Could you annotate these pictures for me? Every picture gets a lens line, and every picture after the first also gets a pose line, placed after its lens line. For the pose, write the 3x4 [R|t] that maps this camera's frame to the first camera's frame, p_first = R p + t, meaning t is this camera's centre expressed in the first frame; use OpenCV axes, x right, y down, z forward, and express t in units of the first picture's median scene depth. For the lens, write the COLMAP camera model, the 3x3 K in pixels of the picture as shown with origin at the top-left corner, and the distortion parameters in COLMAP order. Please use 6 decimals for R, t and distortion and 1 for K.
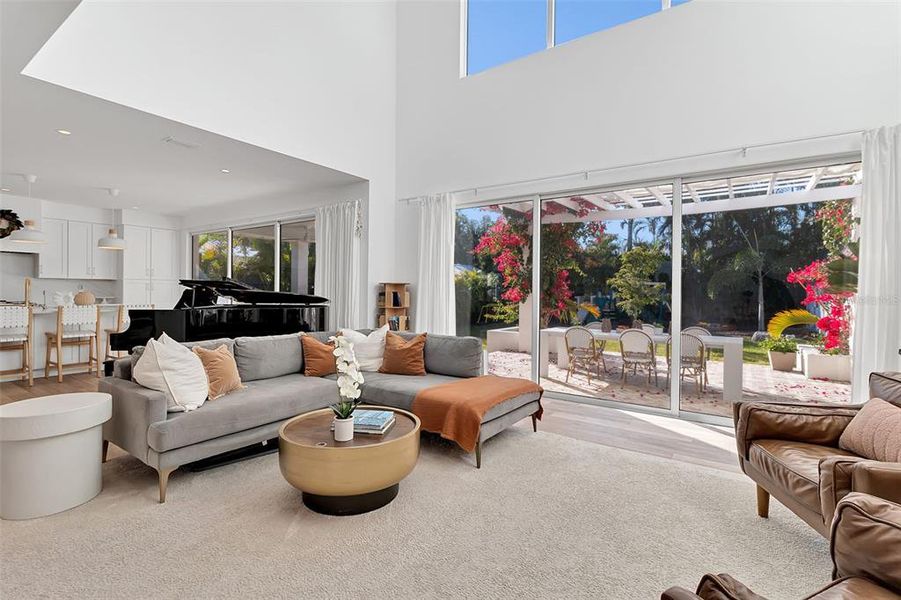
lens RADIAL K [[434.1, 0, 452.7], [0, 434.1, 300.7], [0, 0, 1]] dist [0.002416, 0.000267]
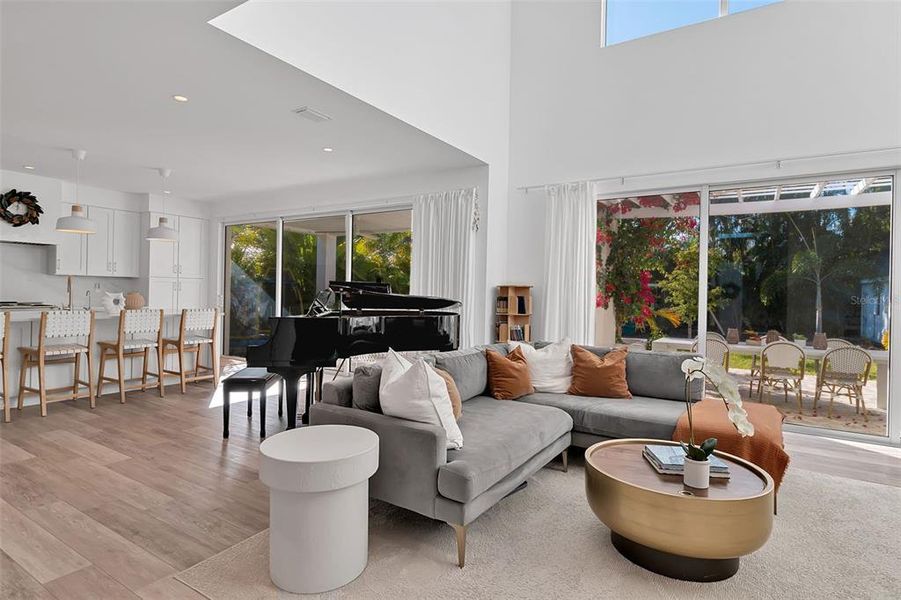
lens RADIAL K [[493.5, 0, 472.6], [0, 493.5, 302.1], [0, 0, 1]] dist [0.000380, -0.000502]
pose [[0.999169, 0.008789, 0.039790, -0.259832], [-0.008647, 0.999956, -0.003745, -0.004757], [-0.039822, 0.003398, 0.999201, 0.038355]]
